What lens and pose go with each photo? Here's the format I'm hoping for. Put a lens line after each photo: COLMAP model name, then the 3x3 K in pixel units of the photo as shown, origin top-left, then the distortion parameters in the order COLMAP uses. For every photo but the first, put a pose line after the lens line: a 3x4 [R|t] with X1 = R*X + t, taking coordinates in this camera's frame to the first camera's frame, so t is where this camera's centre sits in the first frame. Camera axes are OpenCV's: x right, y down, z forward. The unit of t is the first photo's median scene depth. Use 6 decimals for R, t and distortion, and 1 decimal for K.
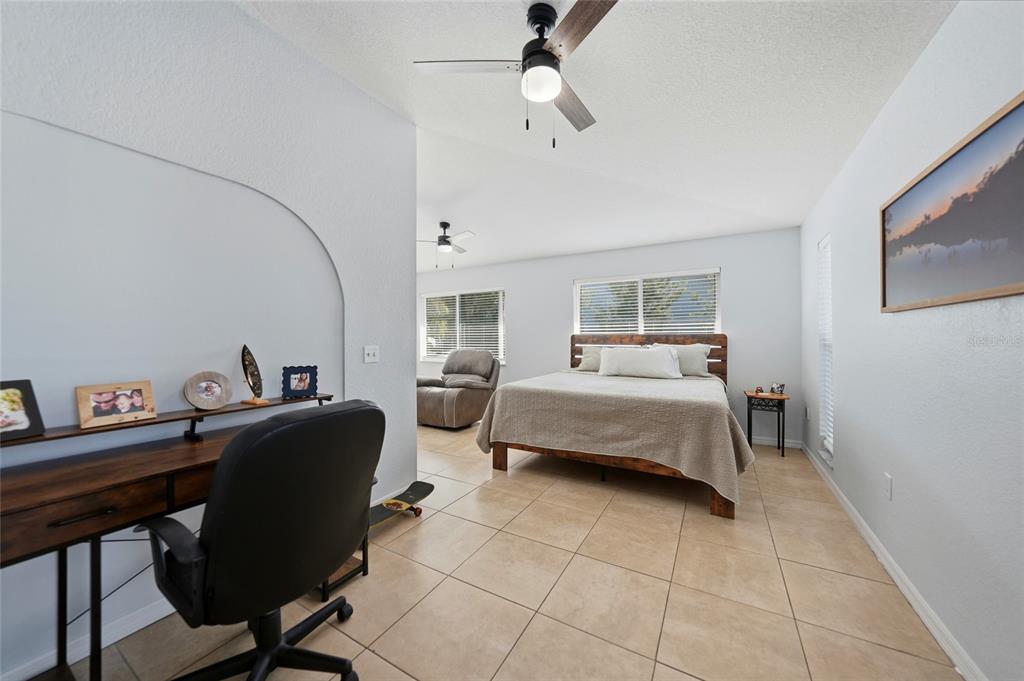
lens RADIAL K [[362.9, 0, 513.3], [0, 362.9, 335.4], [0, 0, 1]] dist [-0.027569, 0.006823]
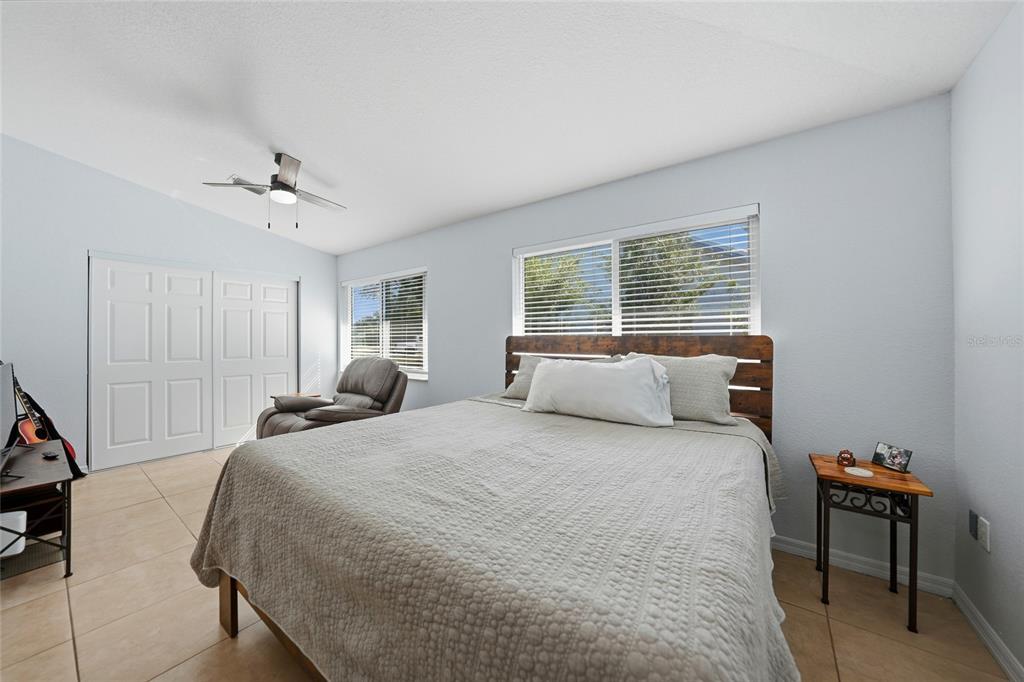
lens RADIAL K [[362.9, 0, 513.3], [0, 362.9, 335.9], [0, 0, 1]] dist [-0.027569, 0.006823]
pose [[0.992505, 0.003807, -0.122143, 0.284932], [-0.004603, 0.999970, -0.006231, 0.001105], [0.122116, 0.006746, 0.992493, 0.442715]]
